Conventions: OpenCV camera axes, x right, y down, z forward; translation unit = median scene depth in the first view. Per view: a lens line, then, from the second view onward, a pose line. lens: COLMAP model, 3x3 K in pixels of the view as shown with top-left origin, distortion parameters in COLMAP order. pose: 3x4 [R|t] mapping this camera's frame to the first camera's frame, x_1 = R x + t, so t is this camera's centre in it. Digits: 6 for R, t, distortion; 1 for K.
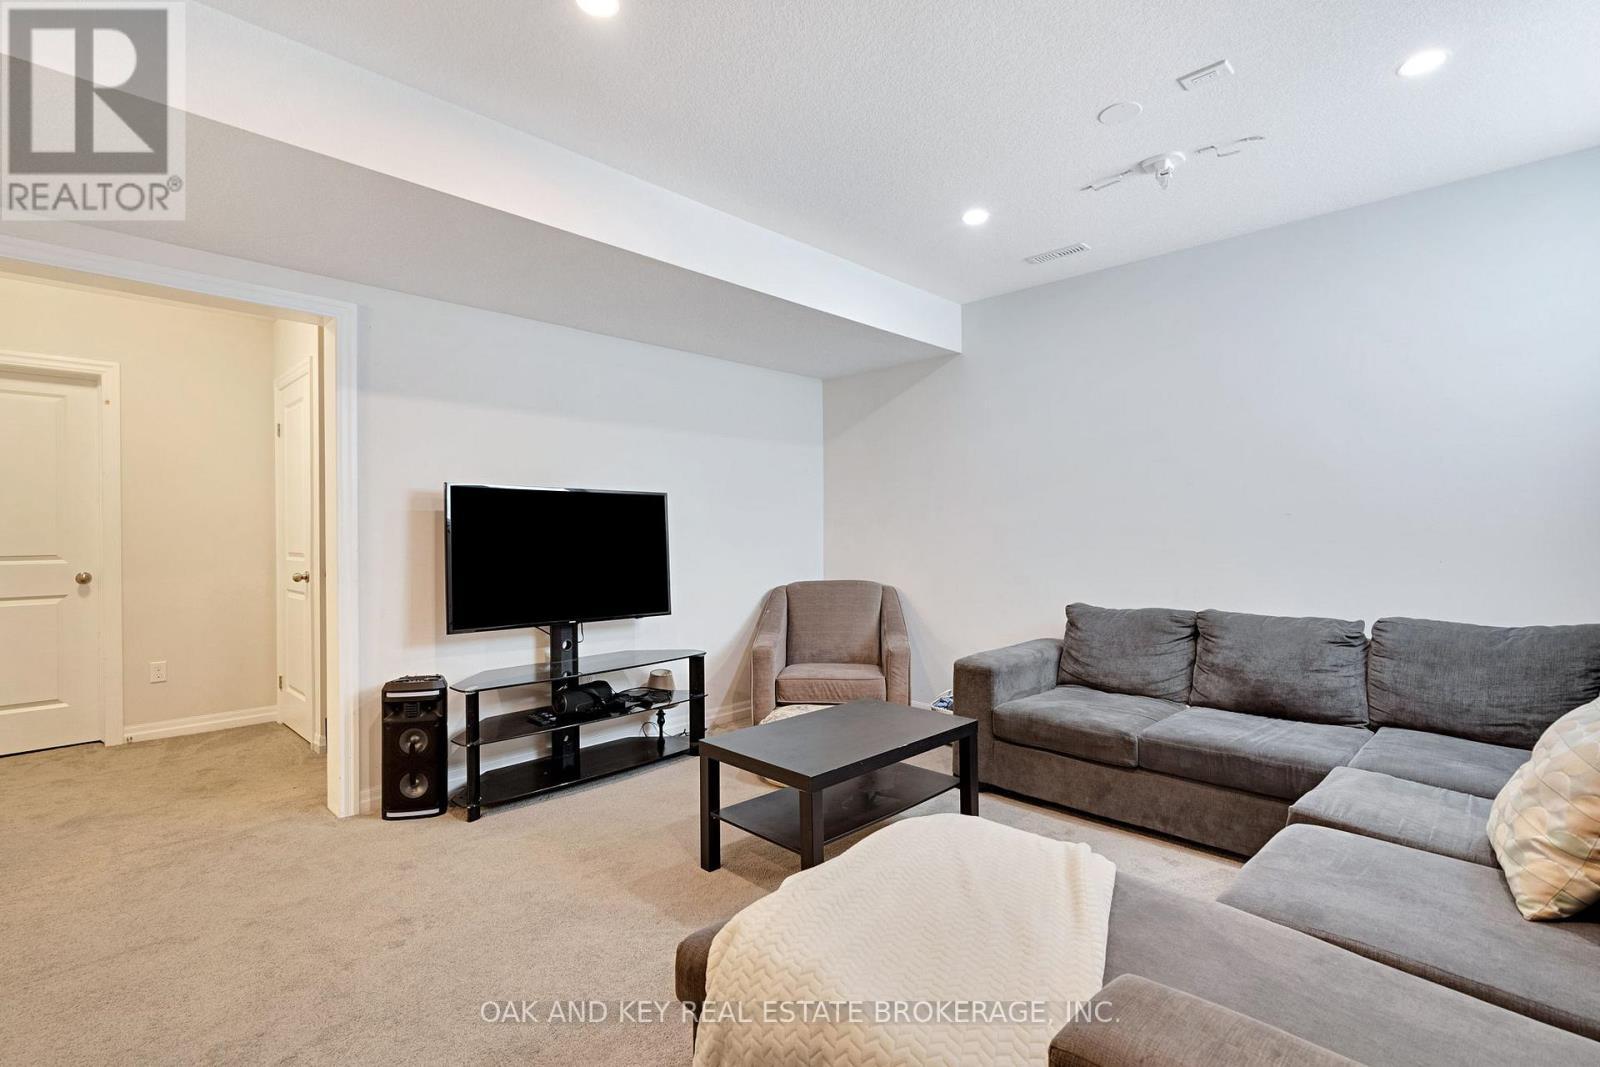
lens RADIAL K [[732.8, 0, 799.2], [0, 732.8, 539.5], [0, 0, 1]] dist [-0.001302, 0.001137]
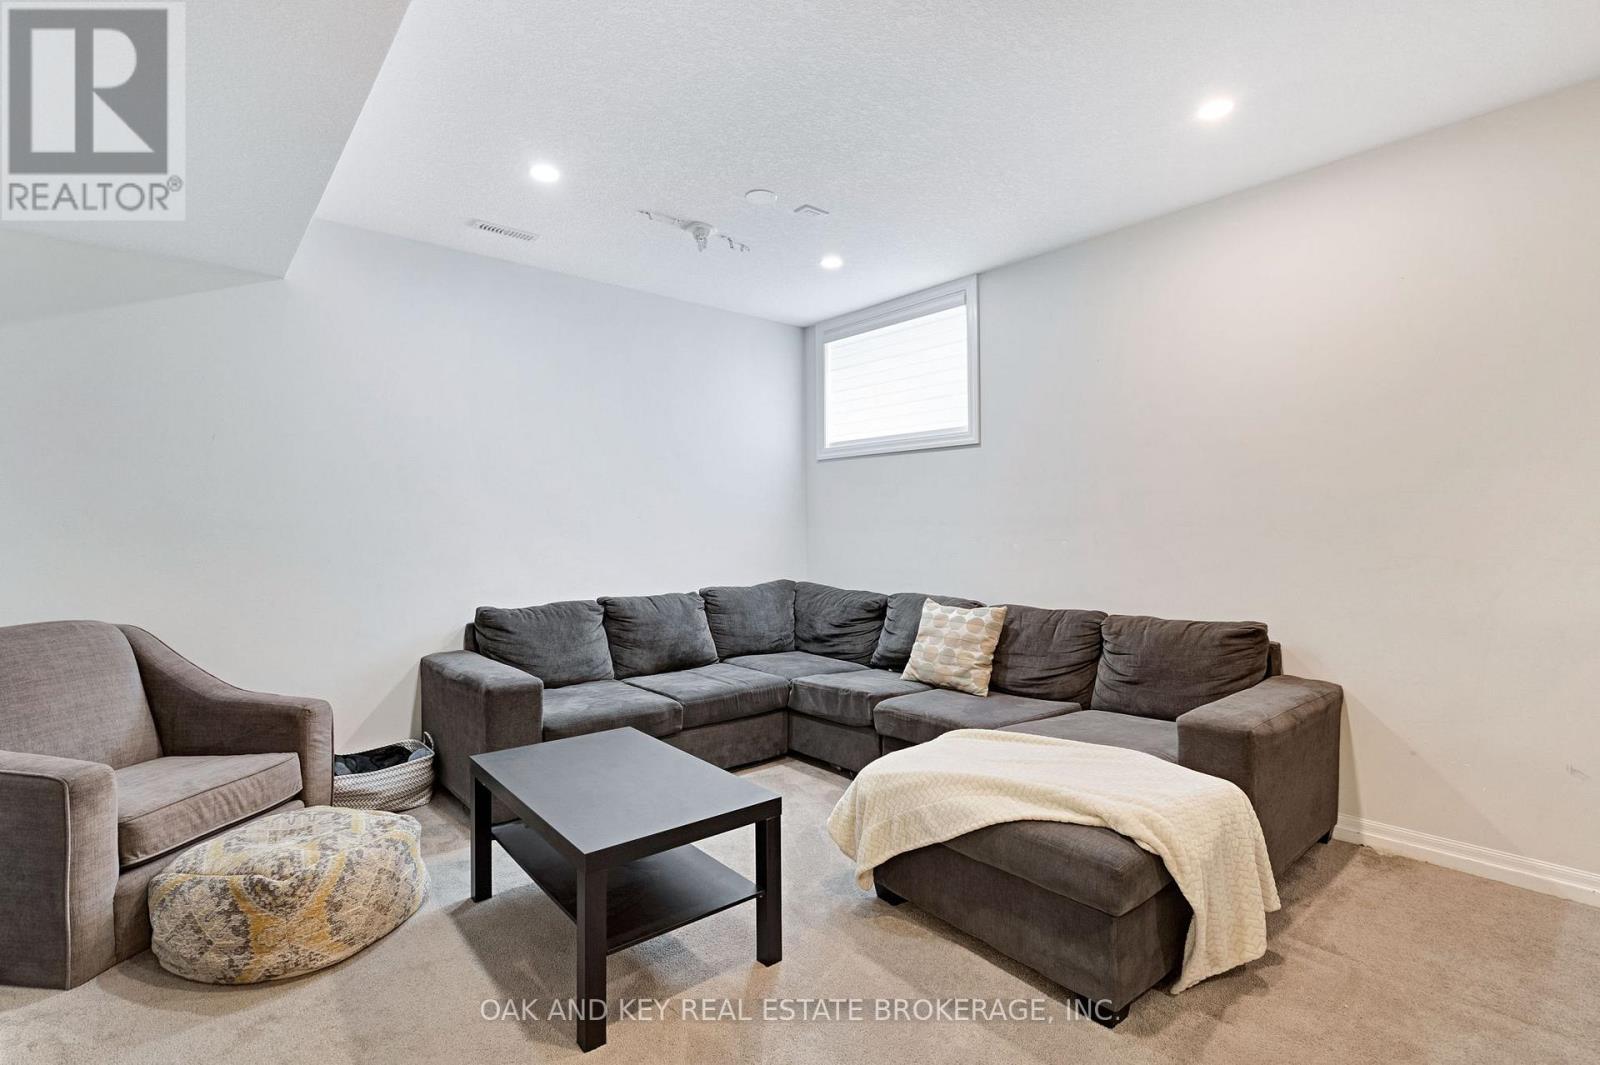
lens RADIAL K [[732.8, 0, 799.2], [0, 732.8, 538.5], [0, 0, 1]] dist [-0.001302, 0.001137]
pose [[0.103978, -0.006684, 0.994557, -0.646806], [0.014685, 0.999879, 0.005184, 0.000508], [-0.994471, 0.014066, 0.104064, 0.646448]]
